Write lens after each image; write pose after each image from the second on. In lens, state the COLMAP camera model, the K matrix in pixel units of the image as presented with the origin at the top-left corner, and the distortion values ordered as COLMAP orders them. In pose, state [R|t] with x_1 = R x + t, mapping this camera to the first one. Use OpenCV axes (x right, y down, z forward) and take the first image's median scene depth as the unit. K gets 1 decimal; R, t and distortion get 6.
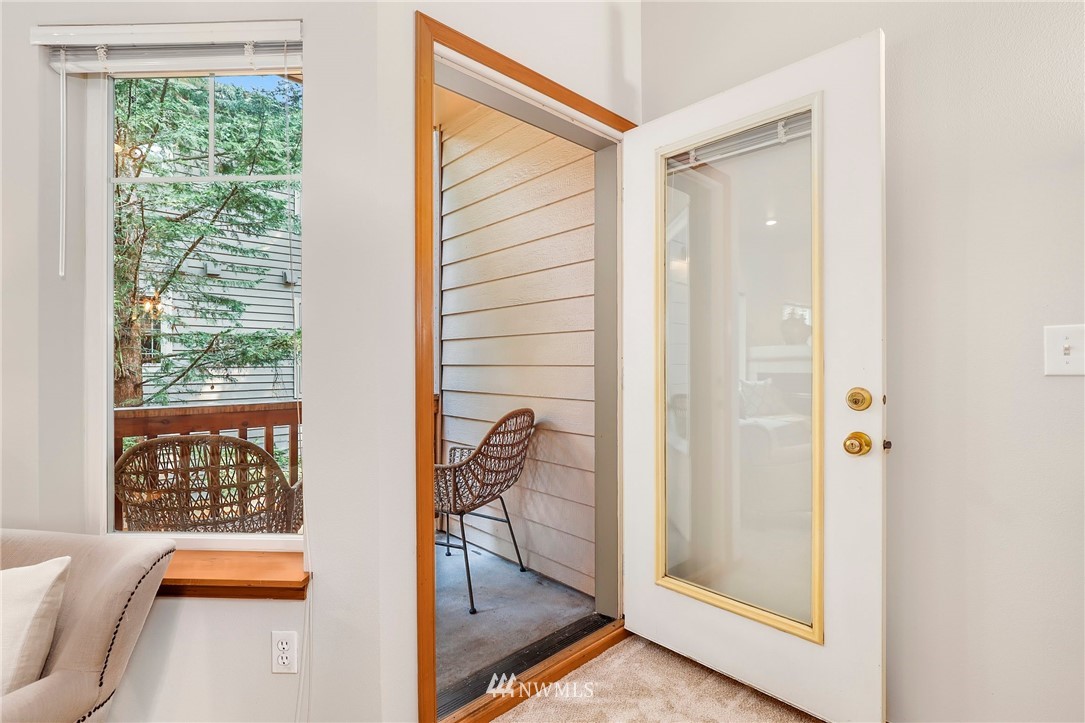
lens RADIAL K [[506.7, 0, 559.0], [0, 506.7, 358.9], [0, 0, 1]] dist [-0.015433, 0.001076]
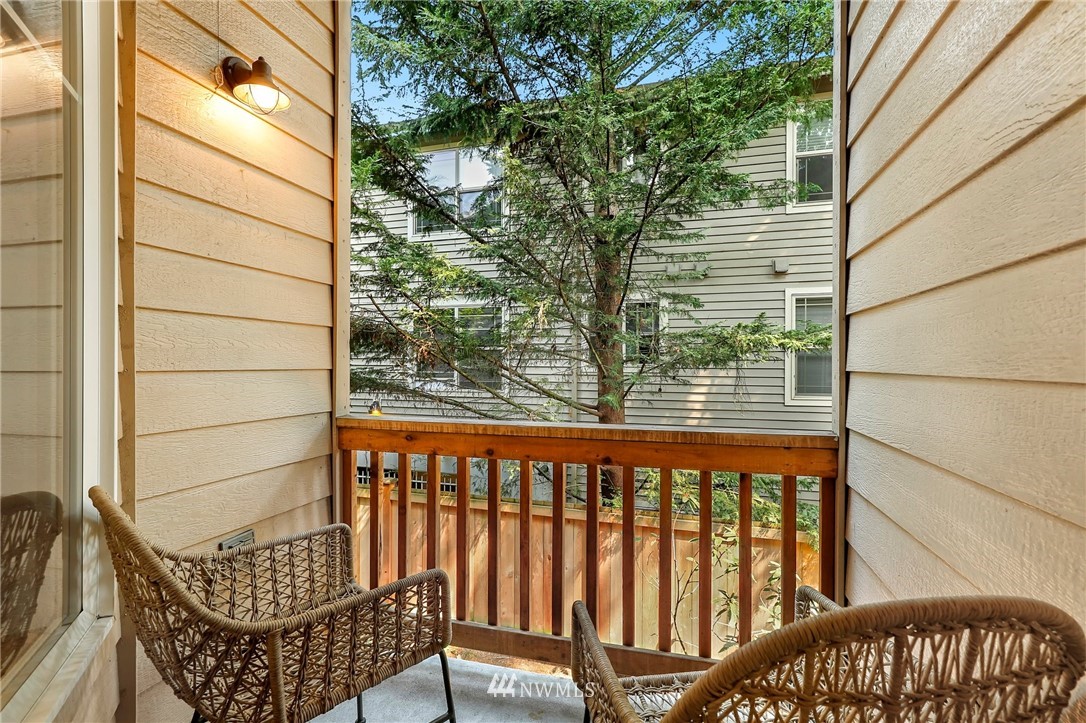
lens RADIAL K [[498.6, 0, 561.1], [0, 498.6, 361.2], [0, 0, 1]] dist [0.000348, 0.000740]
pose [[0.518686, -0.000881, -0.854964, 0.008800], [0.003704, 0.999992, 0.001217, 0.000873], [0.854957, -0.003798, 0.518685, 0.373578]]
